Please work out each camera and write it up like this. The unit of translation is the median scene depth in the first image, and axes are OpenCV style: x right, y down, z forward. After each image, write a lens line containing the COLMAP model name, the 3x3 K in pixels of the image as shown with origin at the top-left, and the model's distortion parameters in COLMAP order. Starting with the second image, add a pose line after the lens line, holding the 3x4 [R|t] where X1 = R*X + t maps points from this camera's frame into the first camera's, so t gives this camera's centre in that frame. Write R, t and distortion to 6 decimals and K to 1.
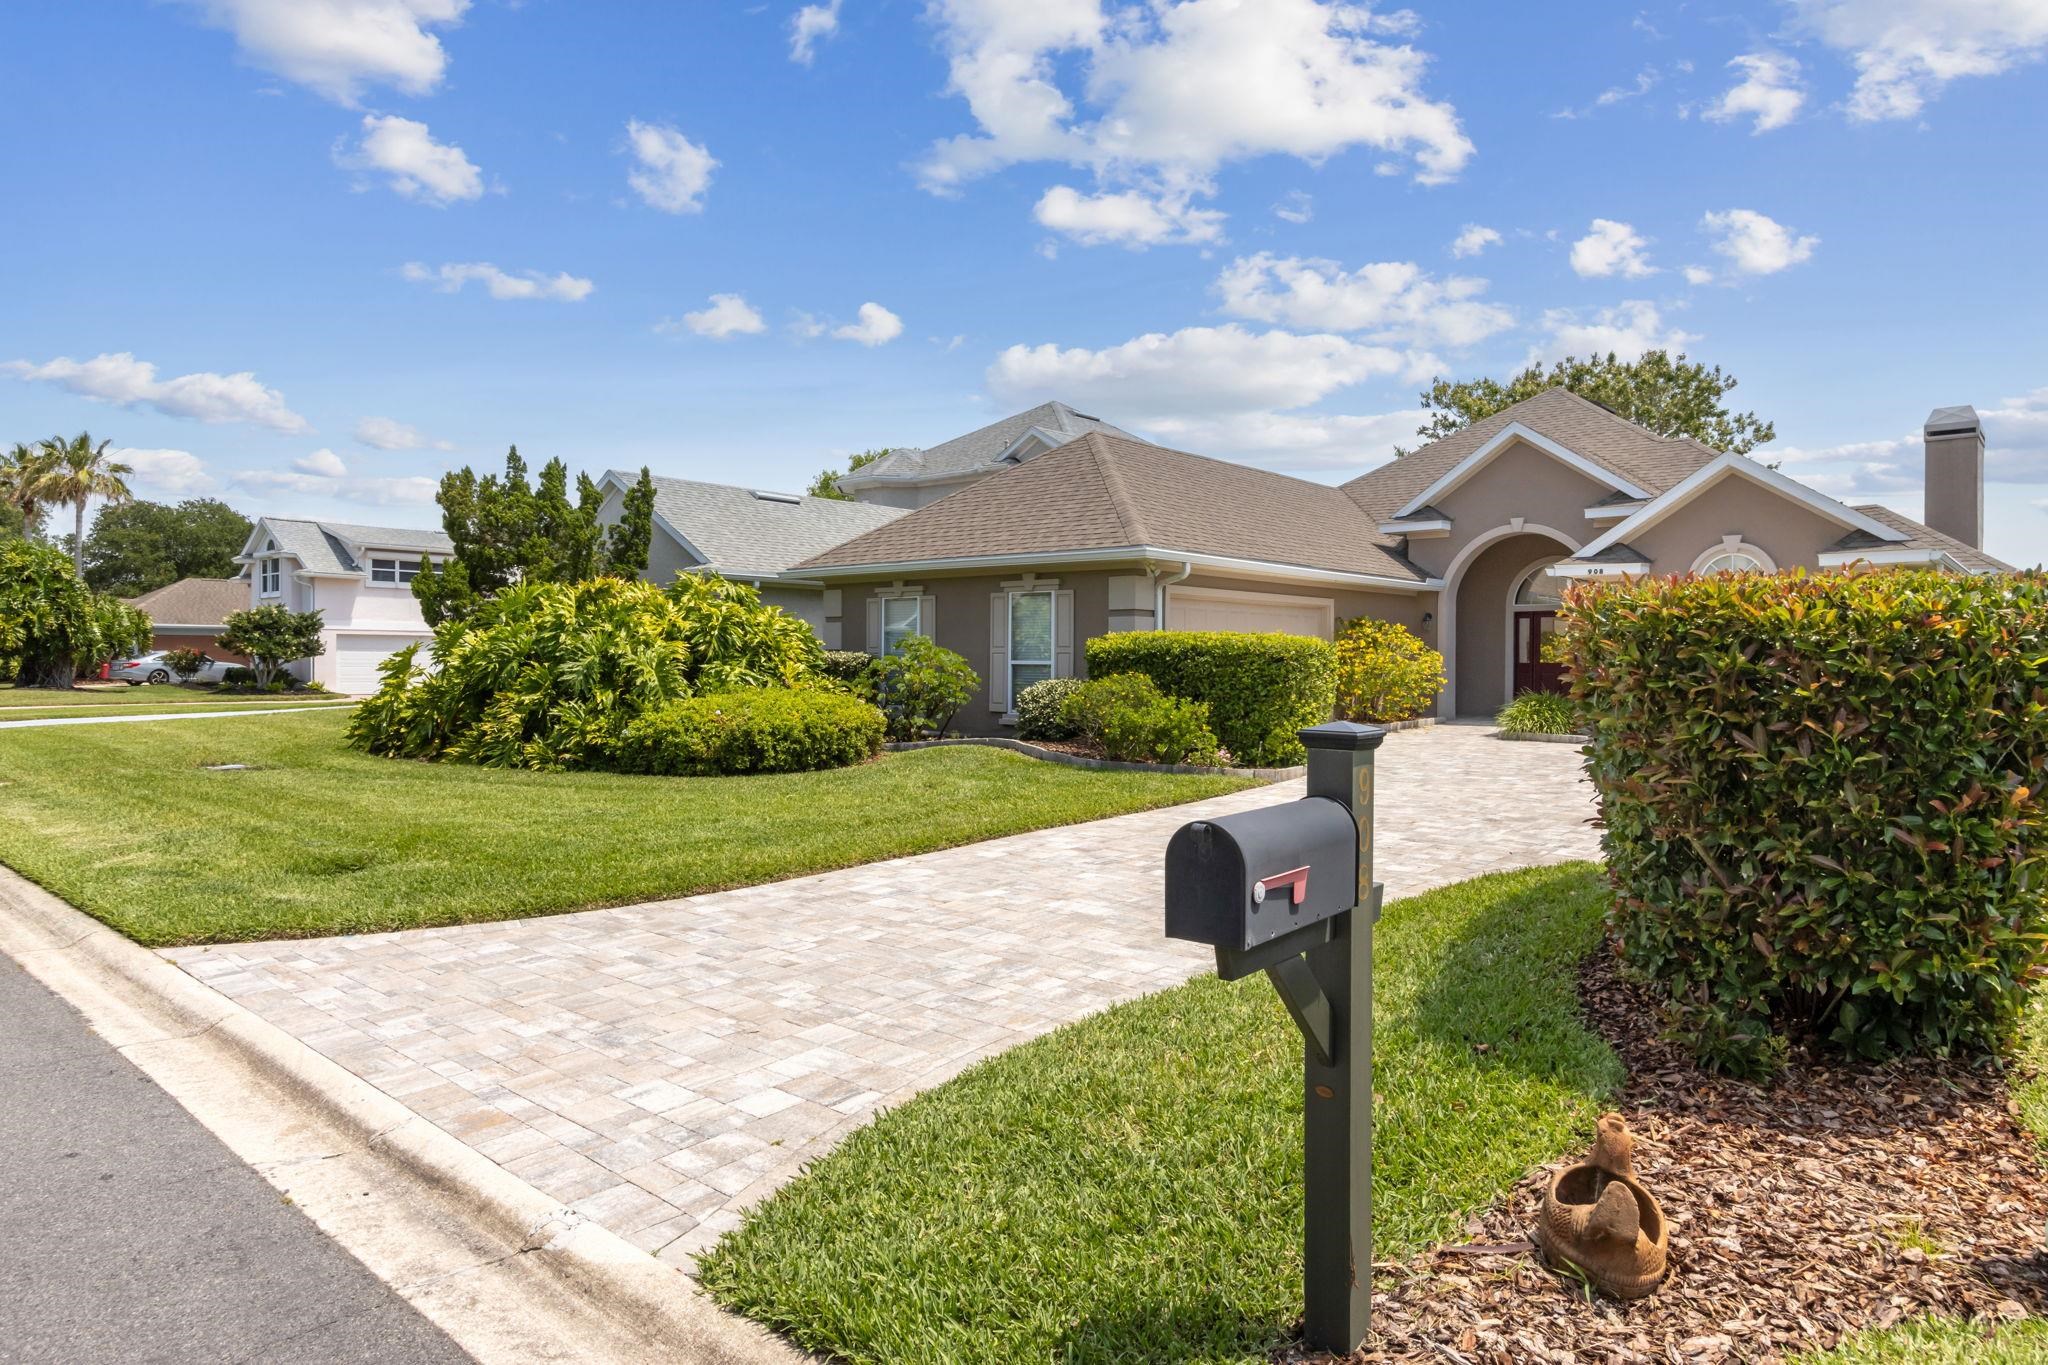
lens RADIAL K [[1177.9, 0, 1024.0], [0, 1177.9, 682.5], [0, 0, 1]] dist [-0.005275, -0.002901]
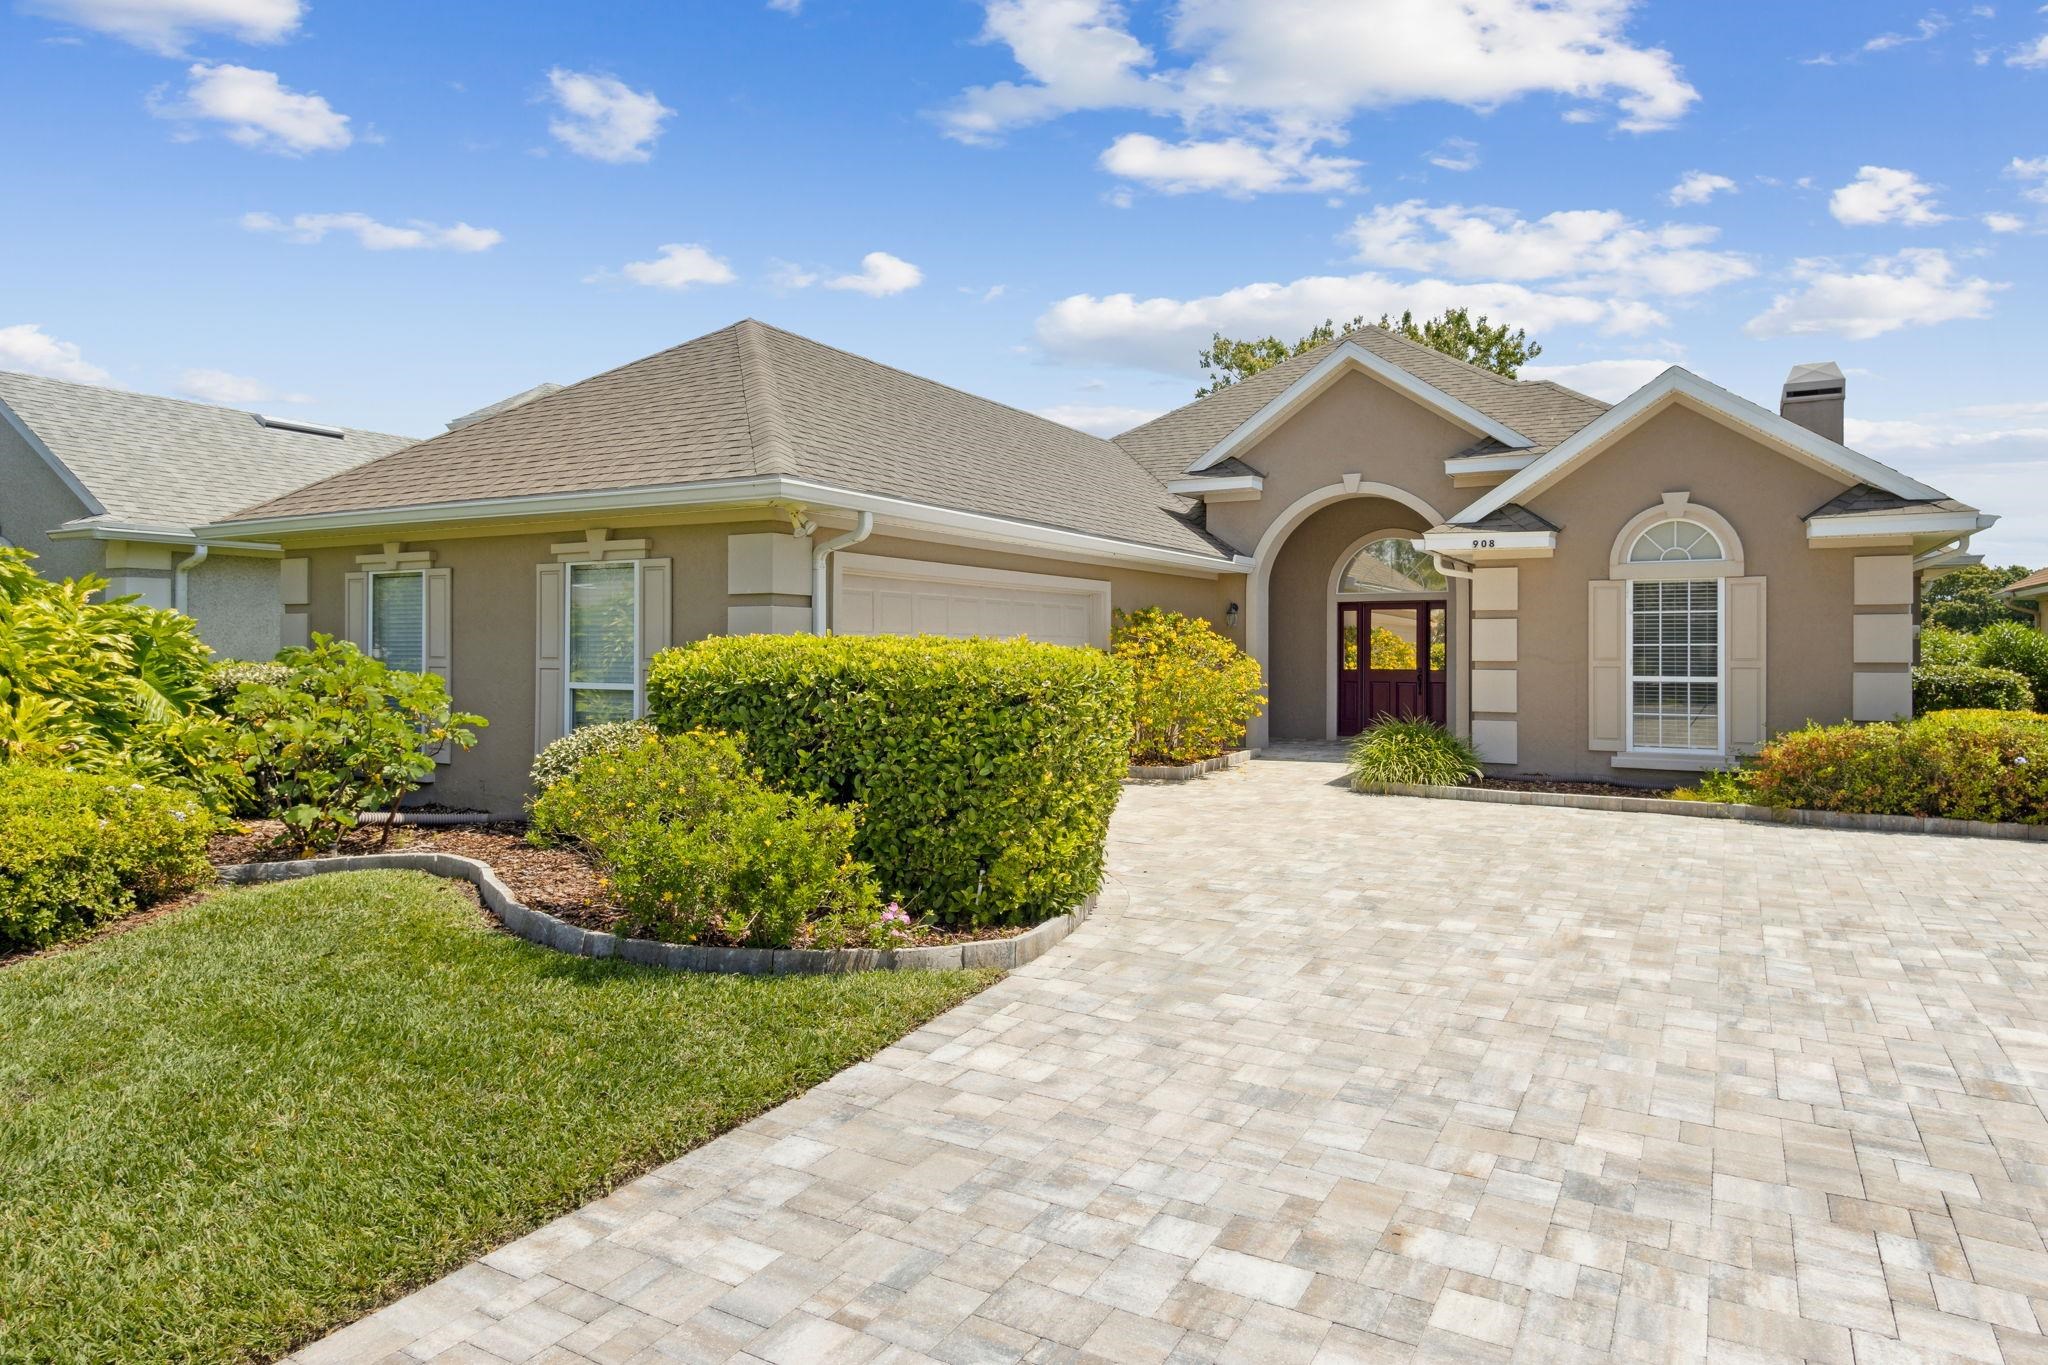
lens RADIAL K [[1225.4, 0, 1023.1], [0, 1225.4, 645.5], [0, 0, 1]] dist [0.011683, -0.009179]
pose [[0.980774, -0.000843, 0.195147, 0.102014], [0.005376, 0.999728, -0.022703, -0.025023], [-0.195075, 0.023316, 0.980511, 0.429278]]
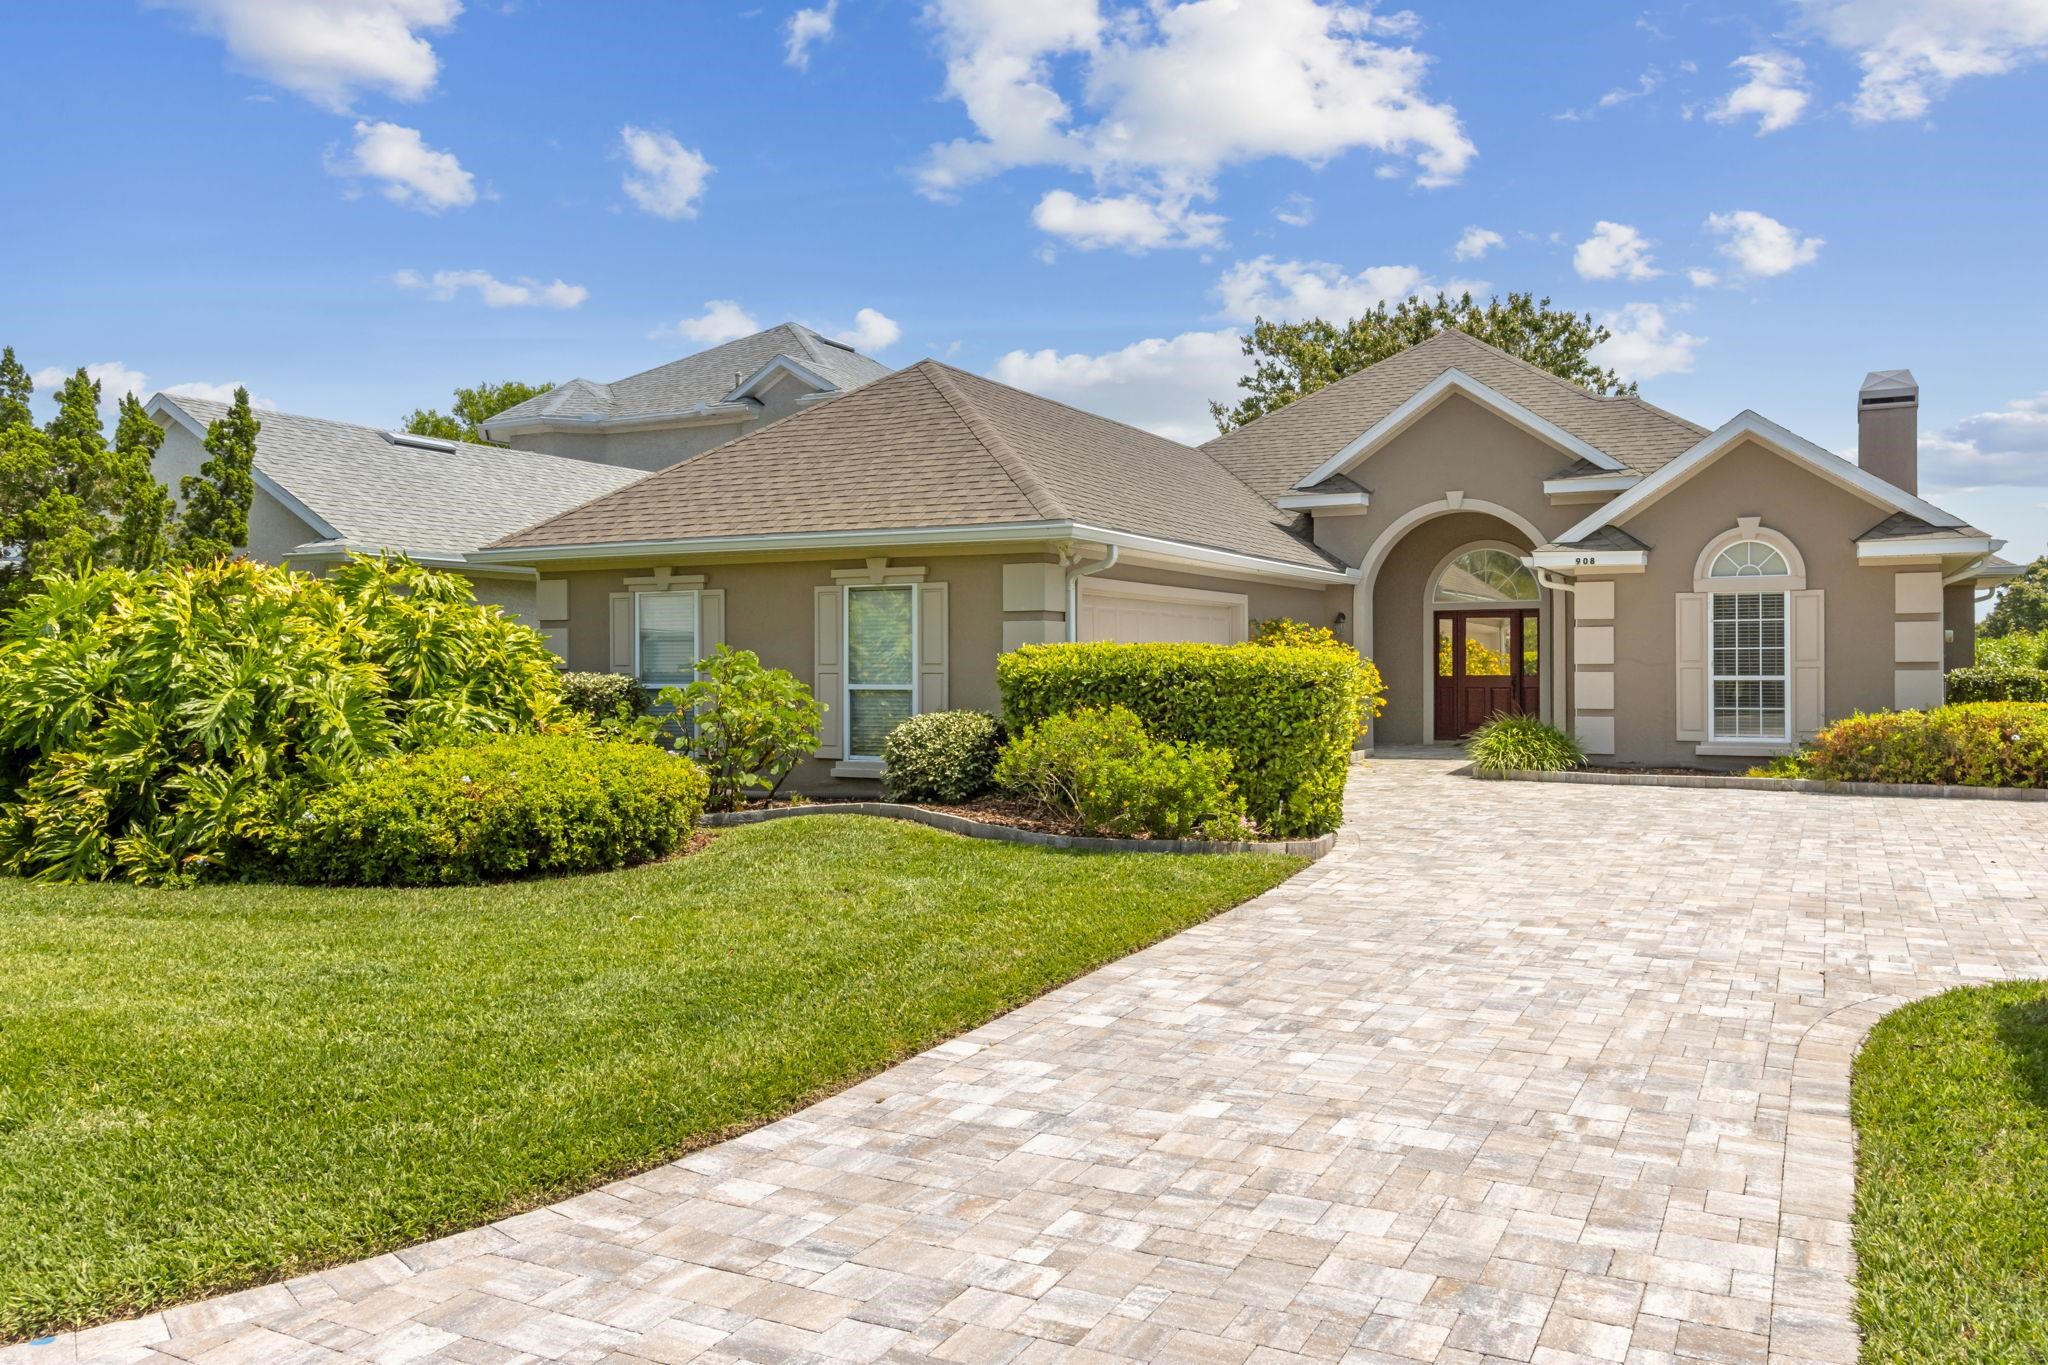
lens RADIAL K [[1515.9, 0, 1026.7], [0, 1515.9, 670.1], [0, 0, 1]] dist [0.001950, -0.011154]
pose [[0.973382, -0.008970, 0.229012, -0.129493], [0.013005, 0.999786, -0.016118, -0.012991], [-0.228819, 0.018667, 0.973290, 0.127946]]
